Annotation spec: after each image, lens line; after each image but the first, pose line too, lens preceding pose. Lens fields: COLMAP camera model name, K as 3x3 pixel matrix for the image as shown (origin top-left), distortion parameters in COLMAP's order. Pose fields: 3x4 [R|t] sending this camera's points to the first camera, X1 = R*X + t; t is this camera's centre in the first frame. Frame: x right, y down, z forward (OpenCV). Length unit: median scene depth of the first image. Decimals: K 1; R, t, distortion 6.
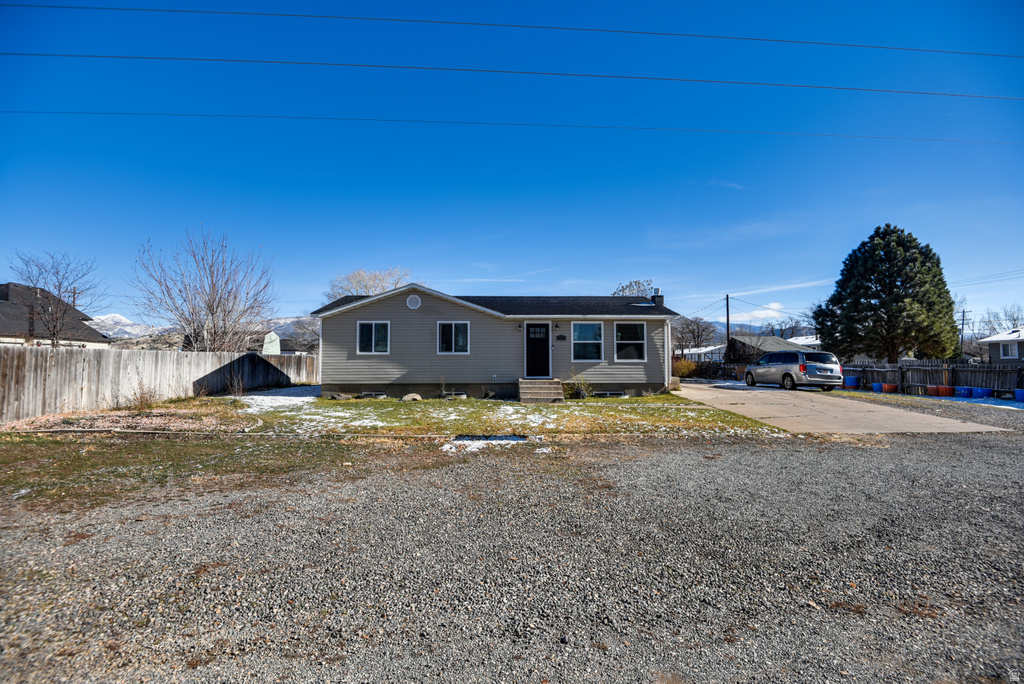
lens RADIAL K [[472.9, 0, 509.9], [0, 472.9, 342.0], [0, 0, 1]] dist [-0.014361, -0.005124]
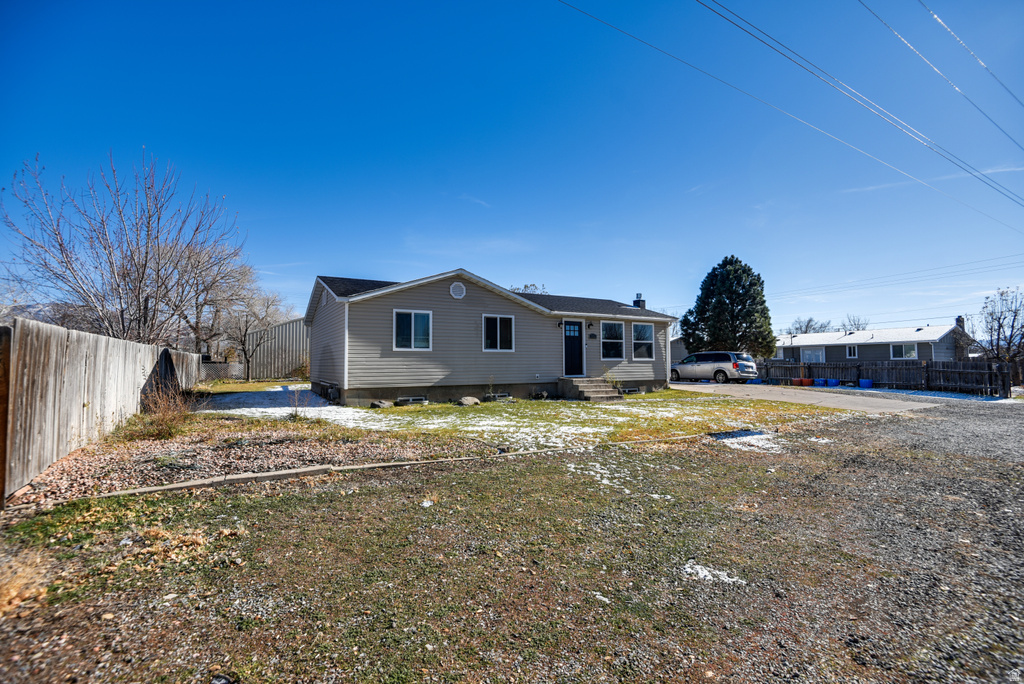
lens RADIAL K [[472.9, 0, 509.9], [0, 472.9, 342.0], [0, 0, 1]] dist [-0.014361, -0.005124]
pose [[0.882049, 0.018828, 0.470782, -0.521219], [-0.017277, 0.999822, -0.007615, 0.013843], [-0.470841, -0.001417, 0.882217, 0.197584]]
